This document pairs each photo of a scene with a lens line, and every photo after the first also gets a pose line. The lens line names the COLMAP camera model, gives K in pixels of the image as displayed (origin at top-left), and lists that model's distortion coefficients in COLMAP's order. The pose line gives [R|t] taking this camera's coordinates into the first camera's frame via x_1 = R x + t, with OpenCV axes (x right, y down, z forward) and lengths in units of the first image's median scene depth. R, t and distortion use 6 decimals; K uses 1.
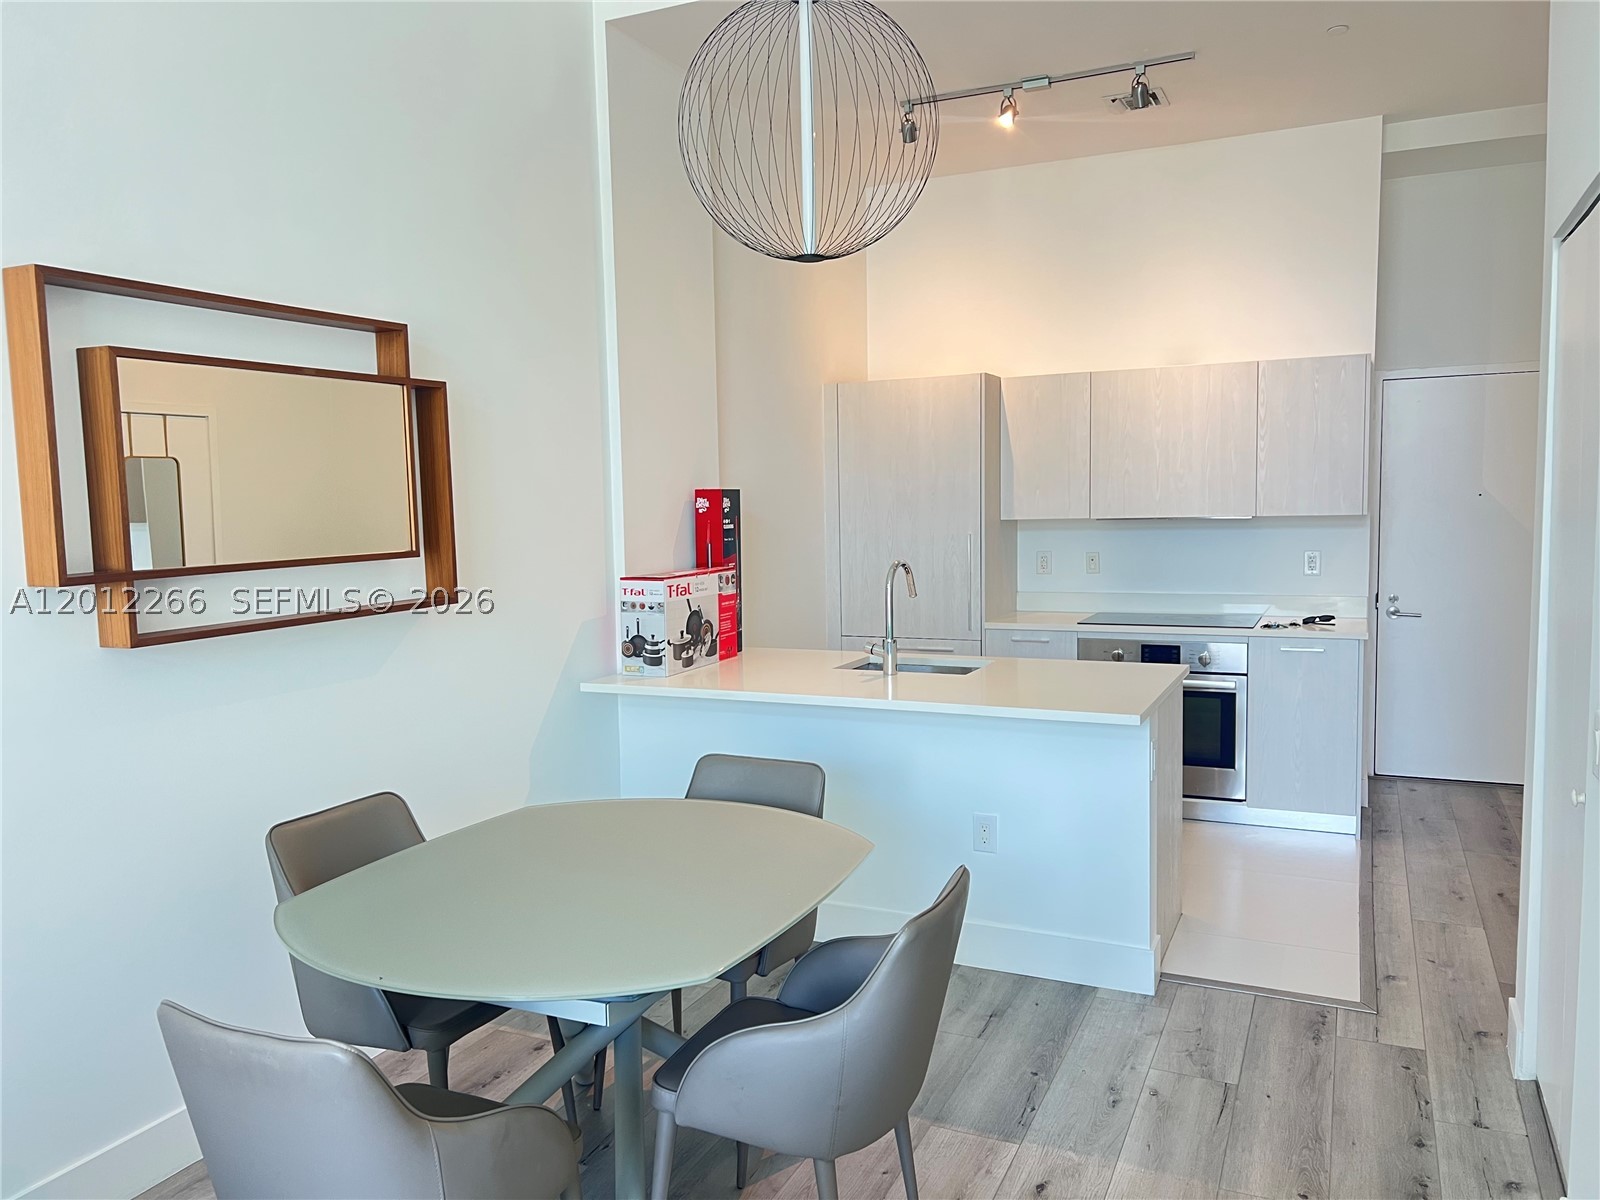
lens RADIAL K [[1197.4, 0, 806.3], [0, 1197.4, 612.4], [0, 0, 1]] dist [0.075178, -0.093921]
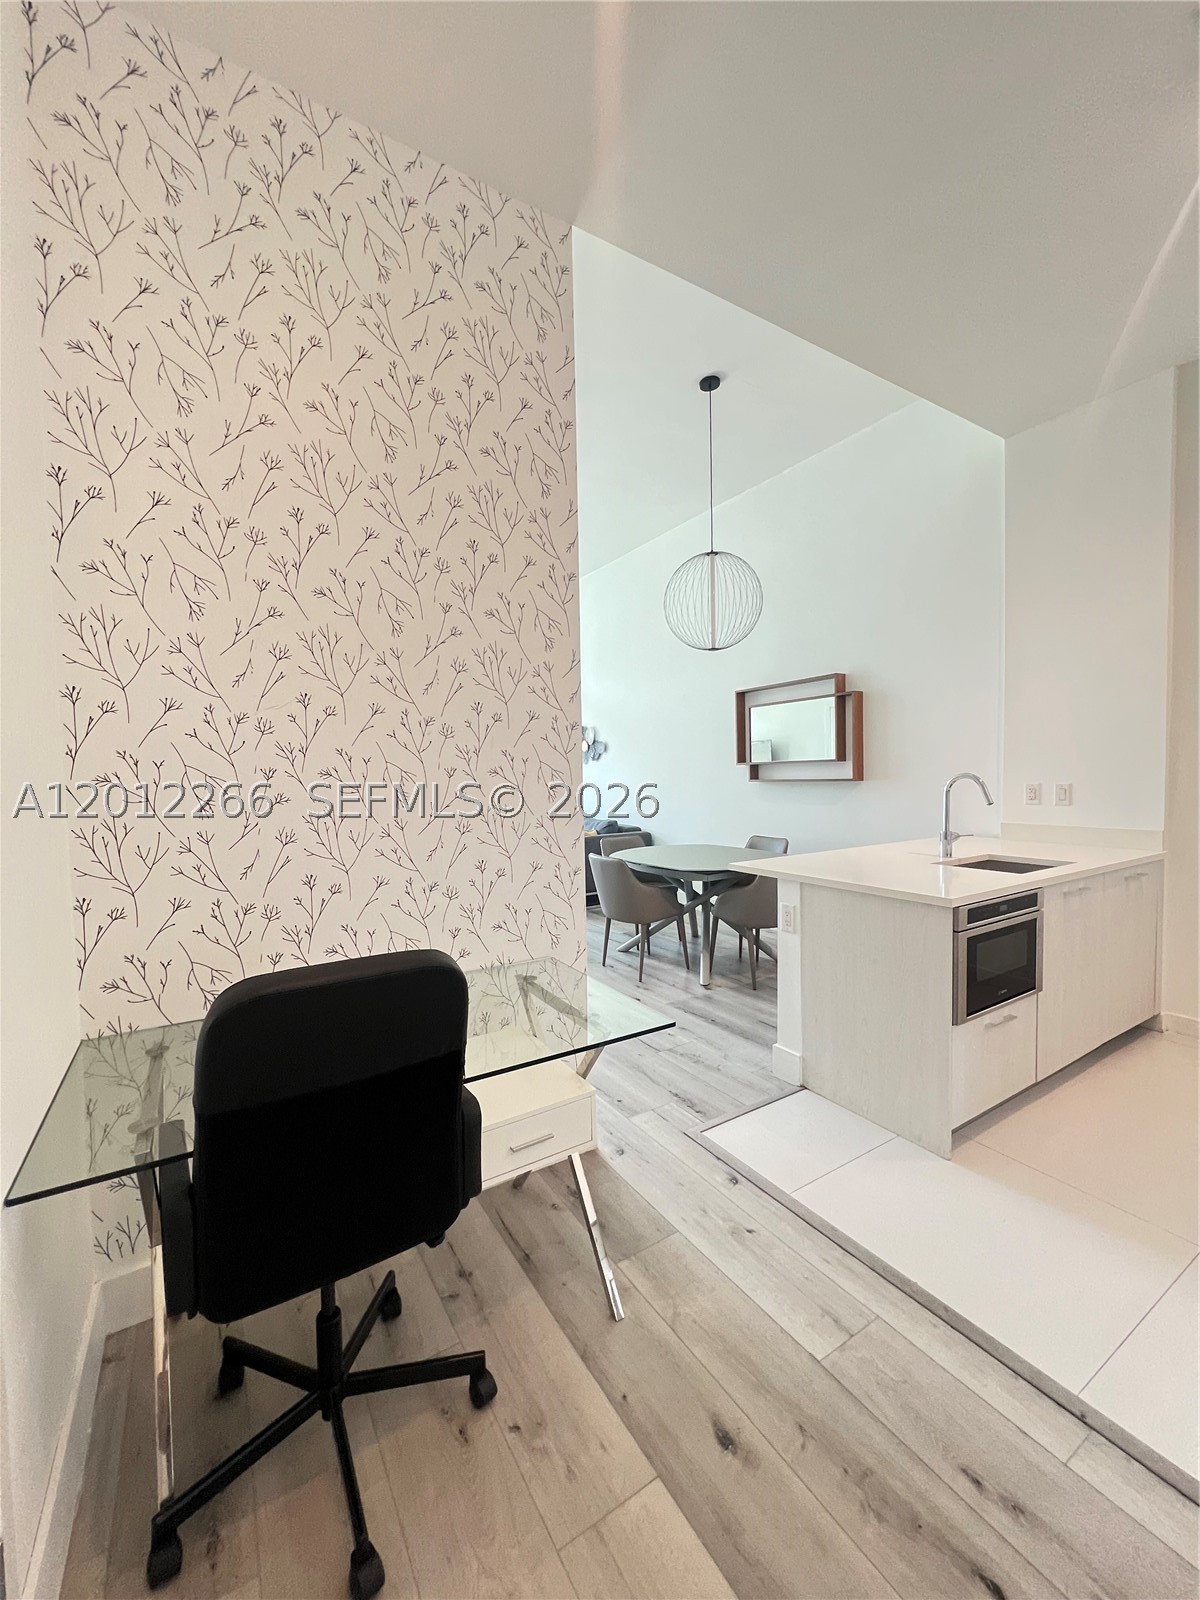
lens RADIAL K [[638.5, 0, 597.9], [0, 638.5, 802.0], [0, 0, 1]] dist [-0.000509, 0.000052]
pose [[-0.548999, 0.071911, -0.832724, 0.872744], [-0.048378, 0.991888, 0.117550, -0.075126], [0.834422, 0.104821, -0.541066, 1.036026]]
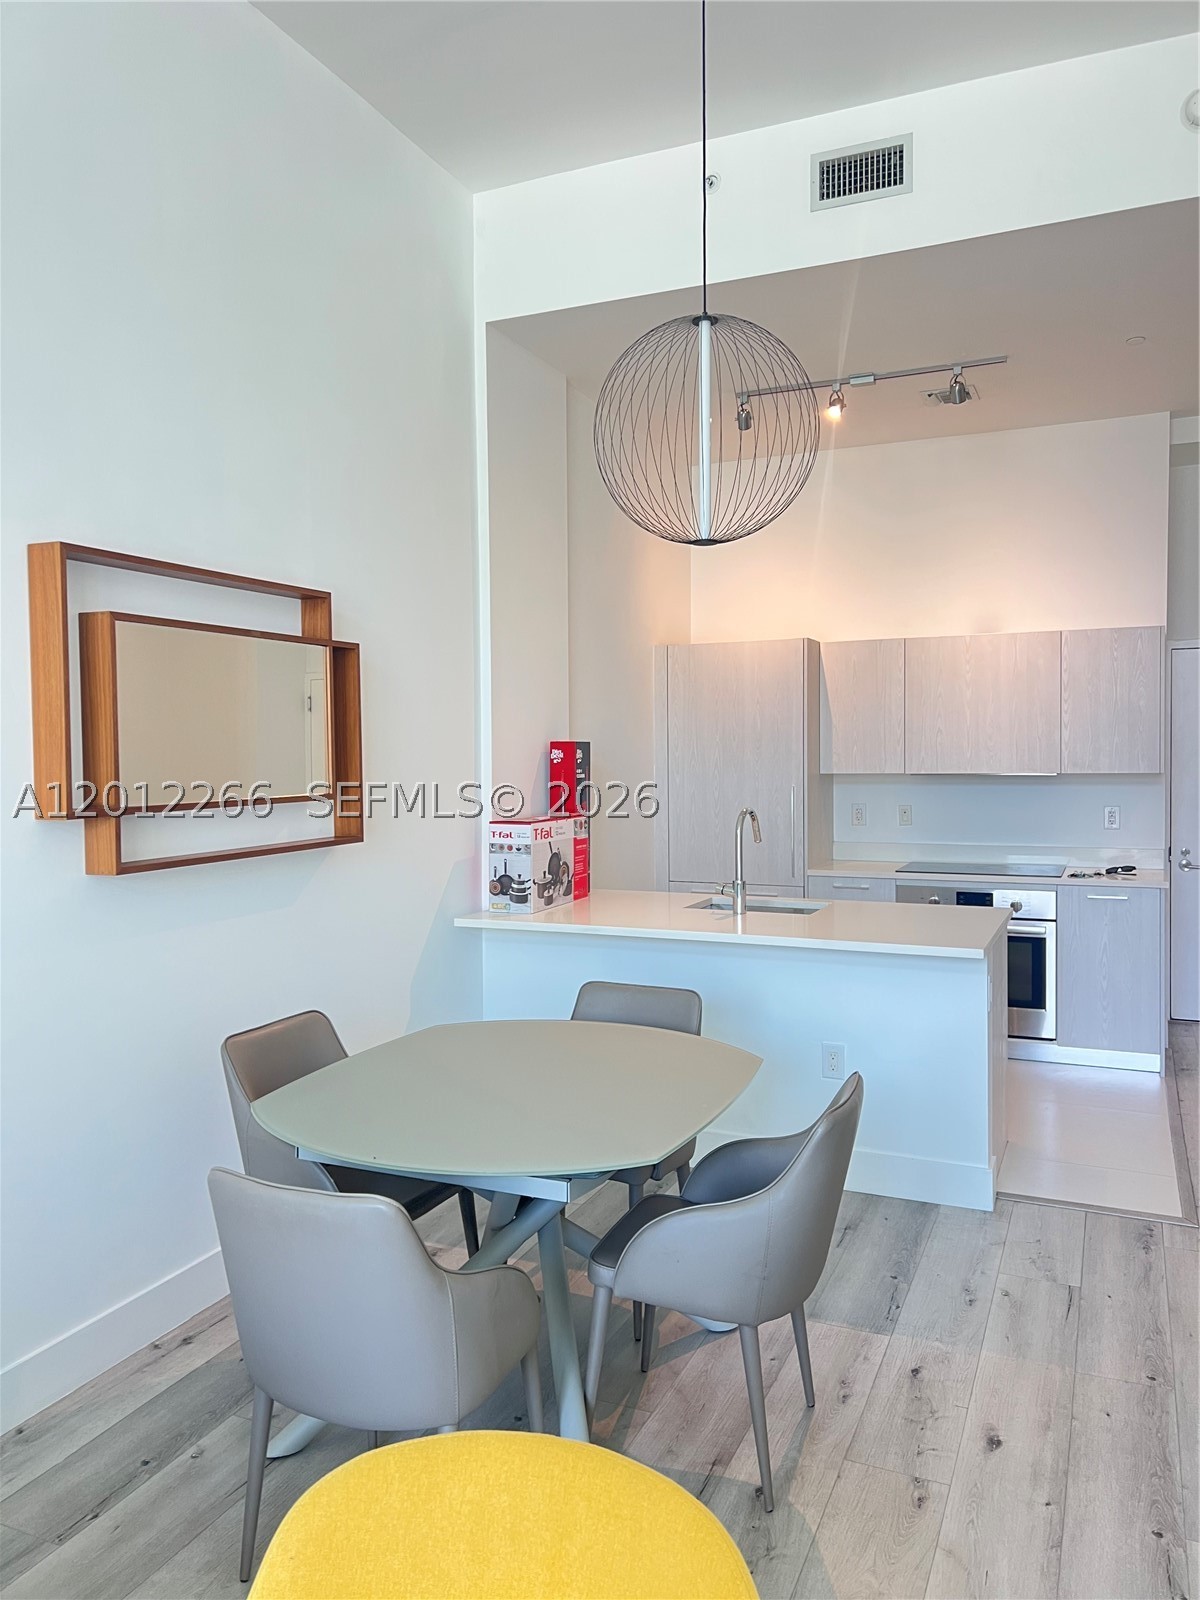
lens RADIAL K [[1197.4, 0, 597.0], [0, 1197.4, 794.9], [0, 0, 1]] dist [0.075178, -0.093921]
pose [[0.999756, 0.011735, 0.018710, -0.079079], [-0.010606, 0.998183, -0.059321, 0.010350], [-0.019372, 0.059108, 0.998064, -0.084956]]
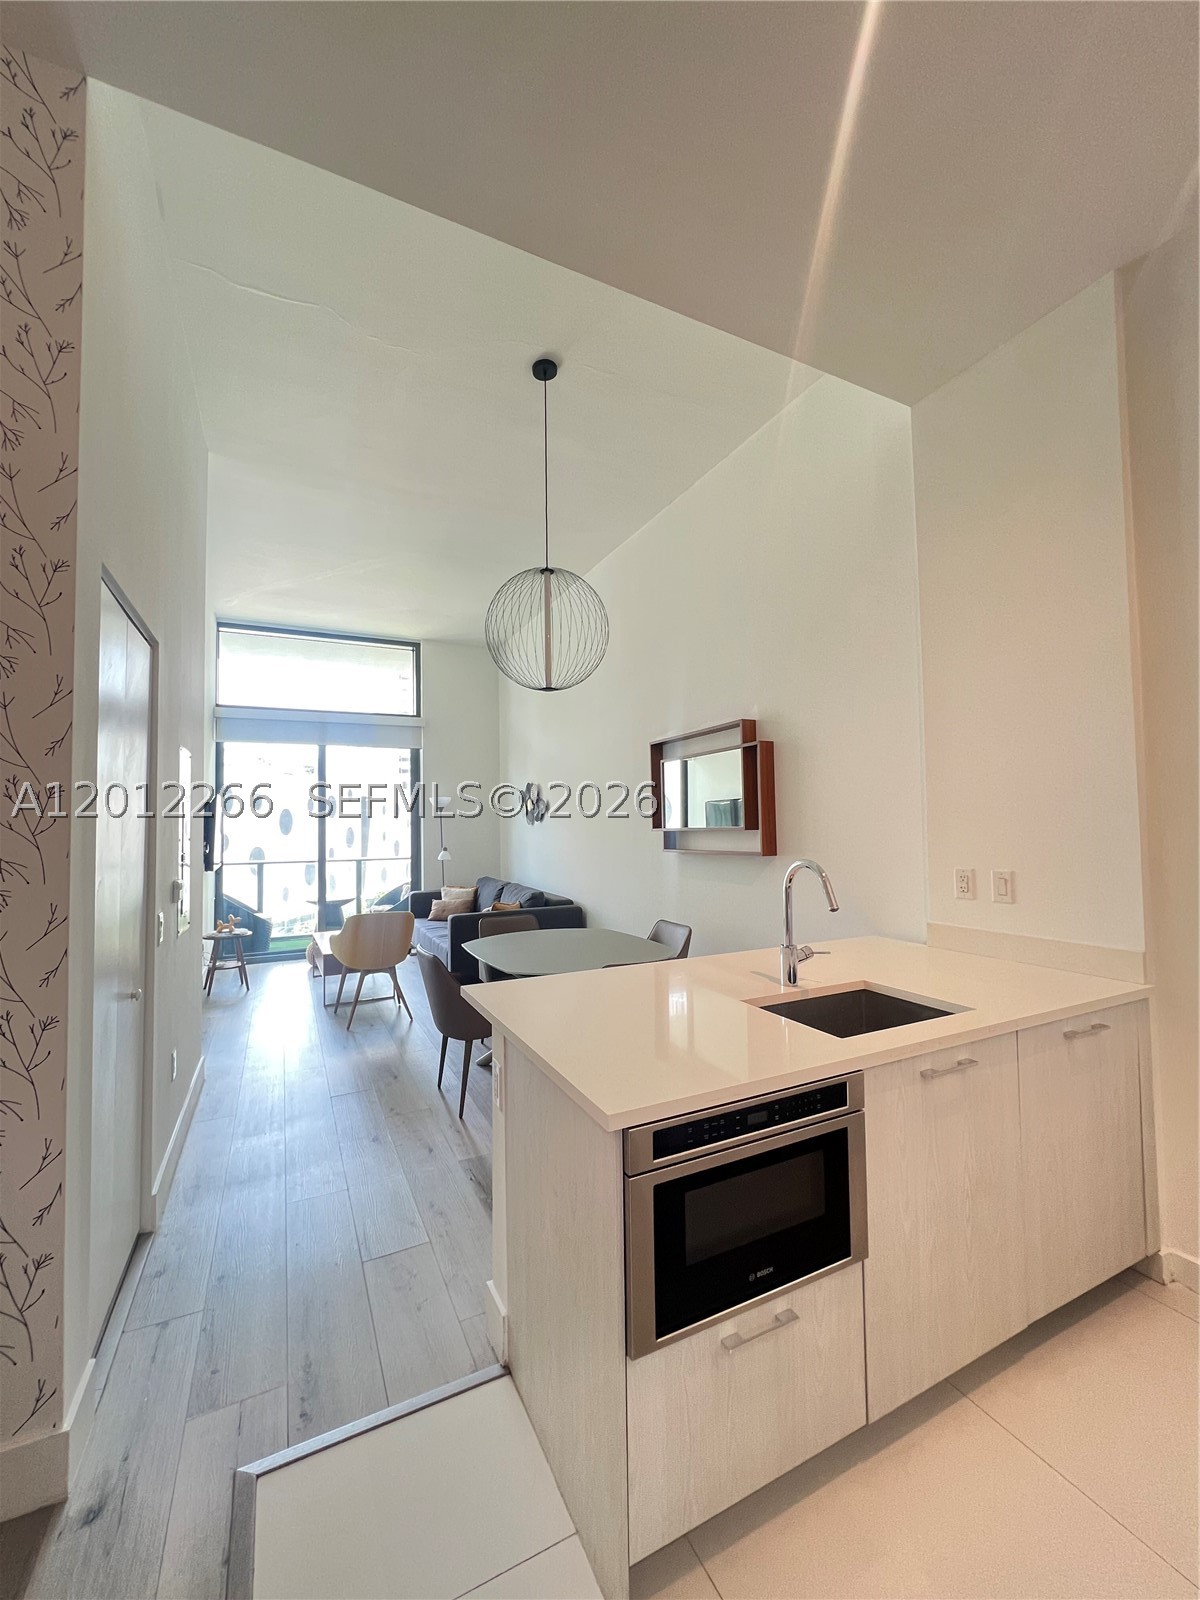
lens RADIAL K [[638.5, 0, 597.9], [0, 638.5, 802.0], [0, 0, 1]] dist [-0.000509, 0.000052]
pose [[-0.629433, -0.001150, -0.777054, 0.527930], [-0.048623, 0.998098, 0.037909, -0.095548], [0.775532, 0.061644, -0.628292, 1.159738]]
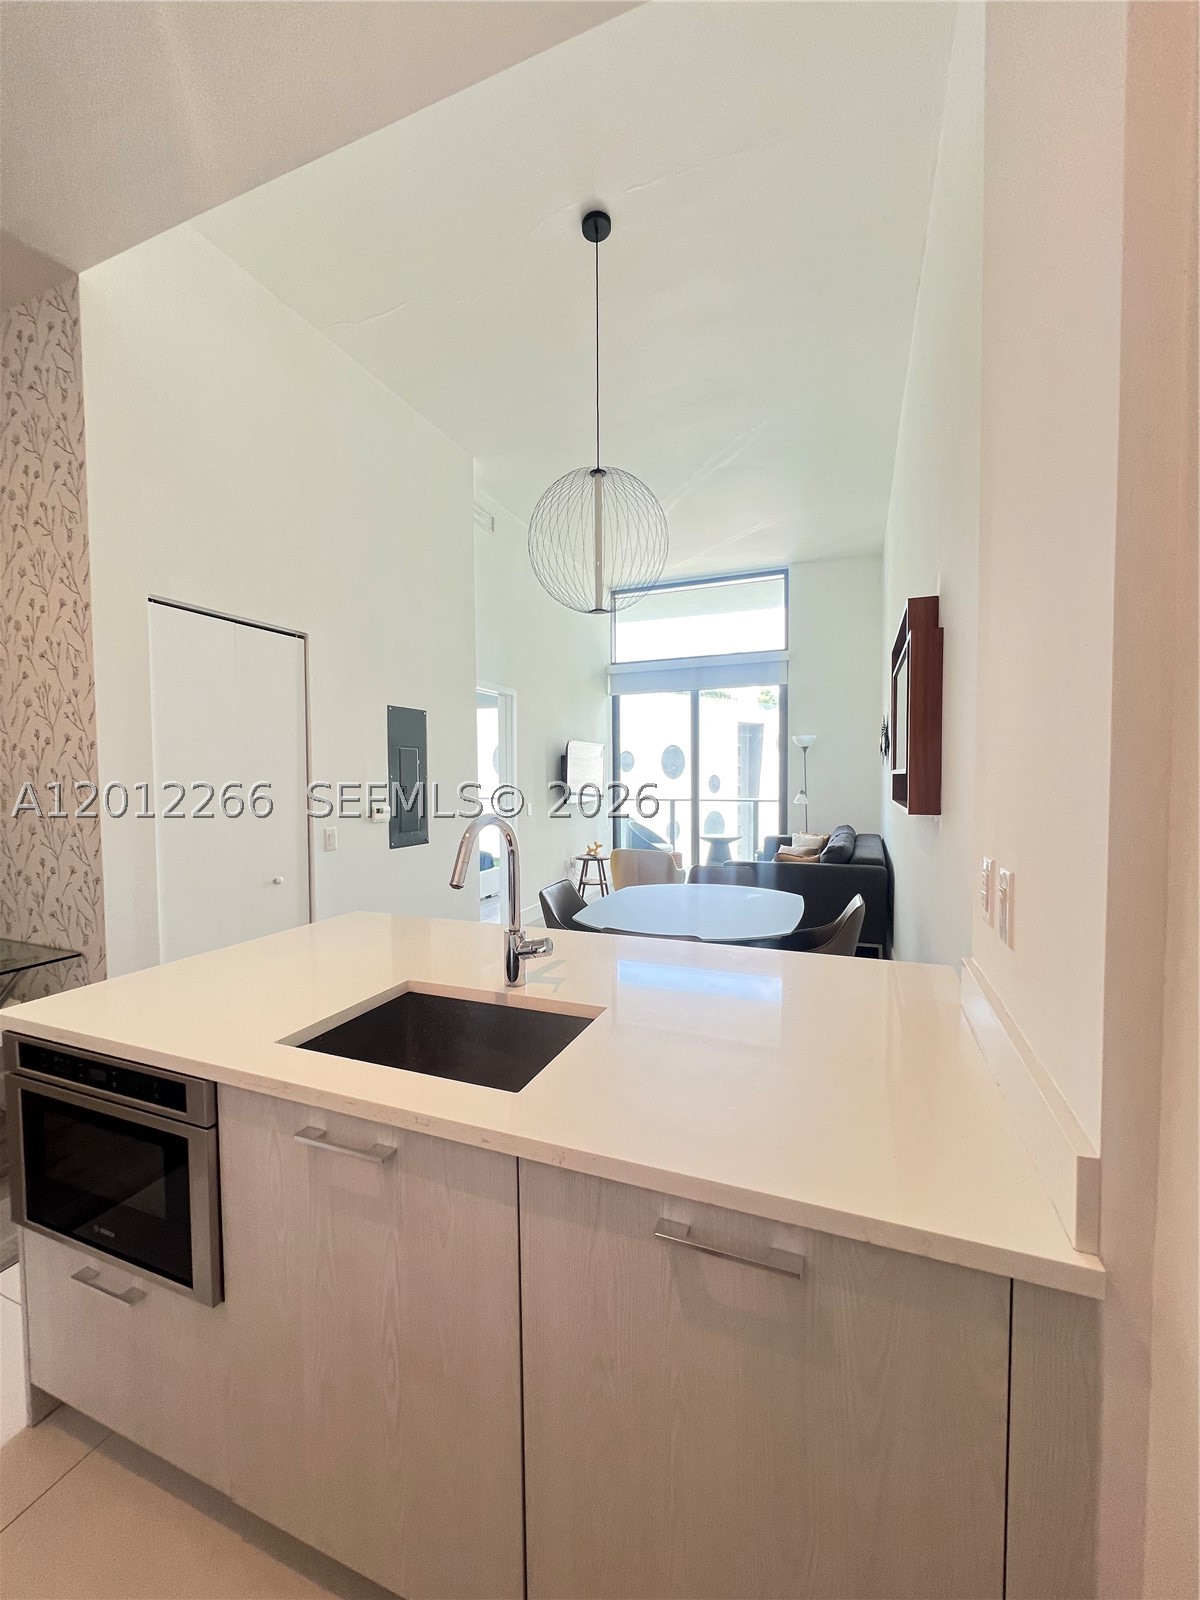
lens RADIAL K [[638.5, 0, 597.9], [0, 638.5, 802.0], [0, 0, 1]] dist [-0.000509, 0.000052]
pose [[-0.998293, 0.028352, -0.051056, 0.048385], [0.020876, 0.989730, 0.141414, -0.094620], [0.054541, 0.140106, -0.988633, 1.309567]]
